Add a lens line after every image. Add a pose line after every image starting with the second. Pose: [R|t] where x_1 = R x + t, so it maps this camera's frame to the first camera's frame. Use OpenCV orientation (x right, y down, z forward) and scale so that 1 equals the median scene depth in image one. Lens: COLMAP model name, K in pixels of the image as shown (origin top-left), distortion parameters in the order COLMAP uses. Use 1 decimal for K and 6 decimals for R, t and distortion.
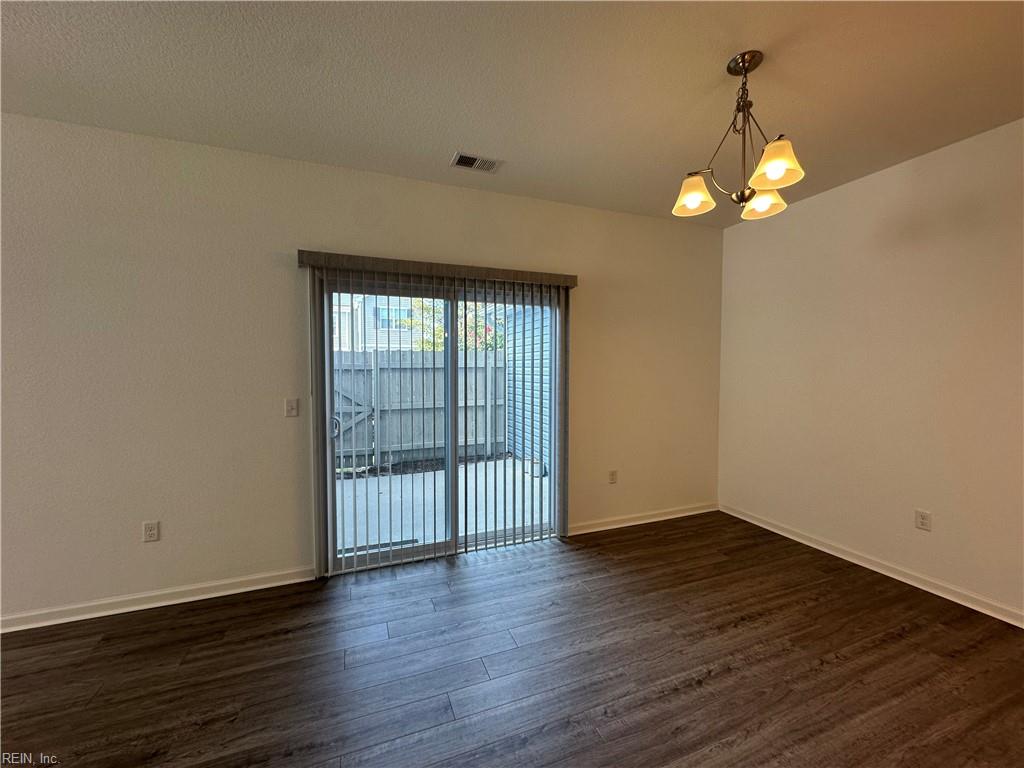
lens RADIAL K [[409.9, 0, 513.3], [0, 409.9, 382.0], [0, 0, 1]] dist [-0.003785, 0.000506]
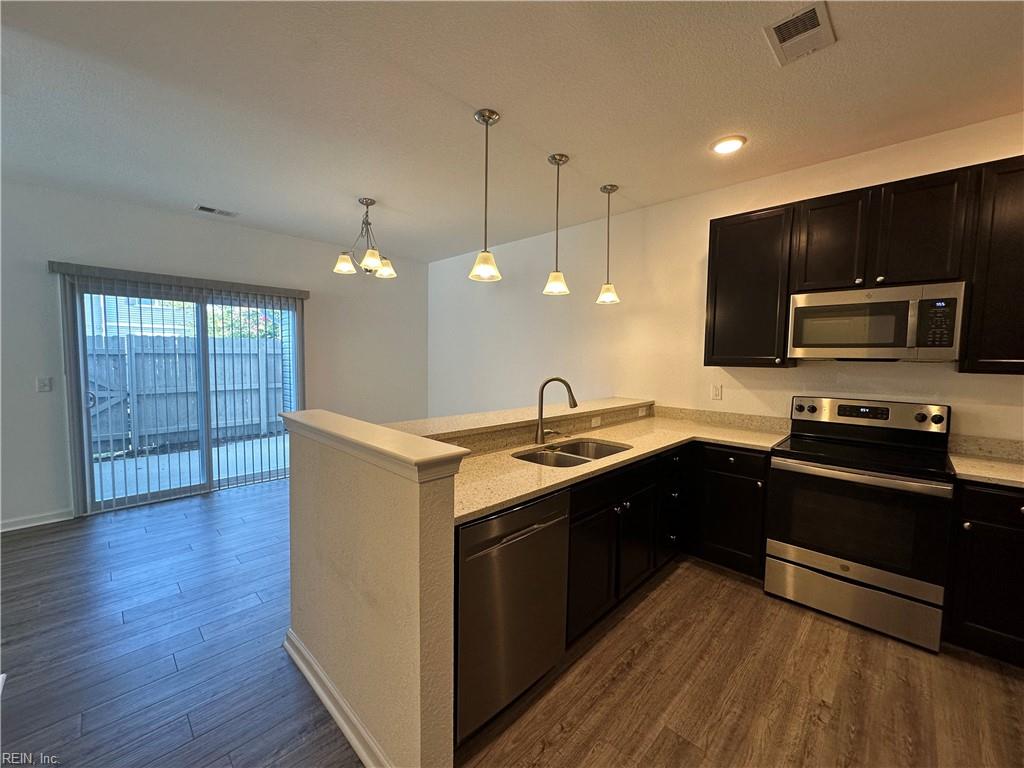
lens RADIAL K [[409.9, 0, 509.7], [0, 409.9, 386.4], [0, 0, 1]] dist [-0.003785, 0.000506]
pose [[0.915890, -0.011610, 0.401262, 0.243518], [-0.004492, 0.999223, 0.039164, 0.012810], [-0.401405, -0.037672, 0.915126, -0.663980]]
